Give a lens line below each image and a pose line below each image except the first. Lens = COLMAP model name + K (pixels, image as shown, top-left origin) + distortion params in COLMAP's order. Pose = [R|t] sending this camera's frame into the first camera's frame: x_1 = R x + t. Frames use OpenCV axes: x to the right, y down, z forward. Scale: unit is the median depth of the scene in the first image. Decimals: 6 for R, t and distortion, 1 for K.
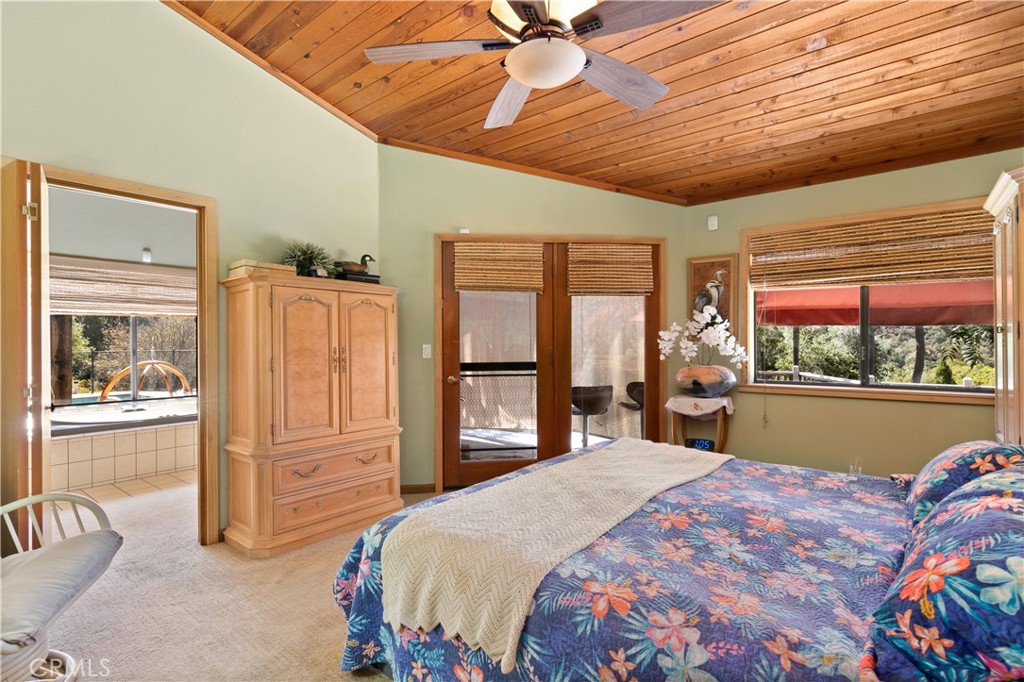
lens RADIAL K [[492.1, 0, 512.0], [0, 492.1, 341.0], [0, 0, 1]] dist [-0.000675, -0.000053]
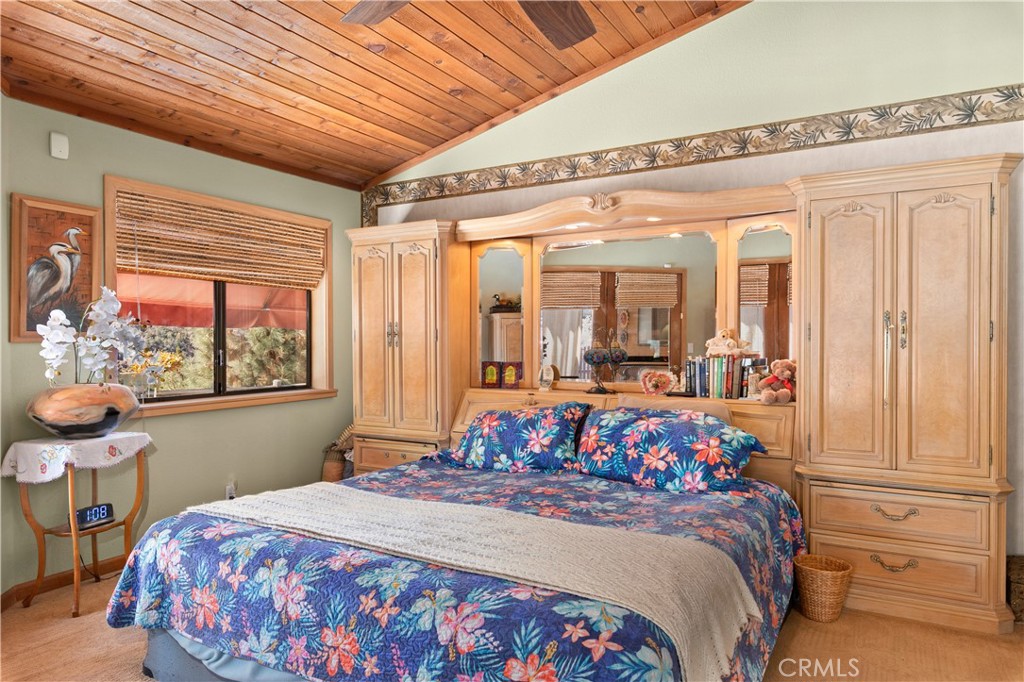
lens RADIAL K [[662.7, 0, 512.0], [0, 662.7, 341.0], [0, 0, 1]] dist [0.004366, 0.000735]
pose [[-0.162894, 0.004416, 0.986634, -0.571777], [0.005052, 0.999981, -0.003641, 0.002520], [-0.986631, 0.004391, -0.162913, 0.712107]]
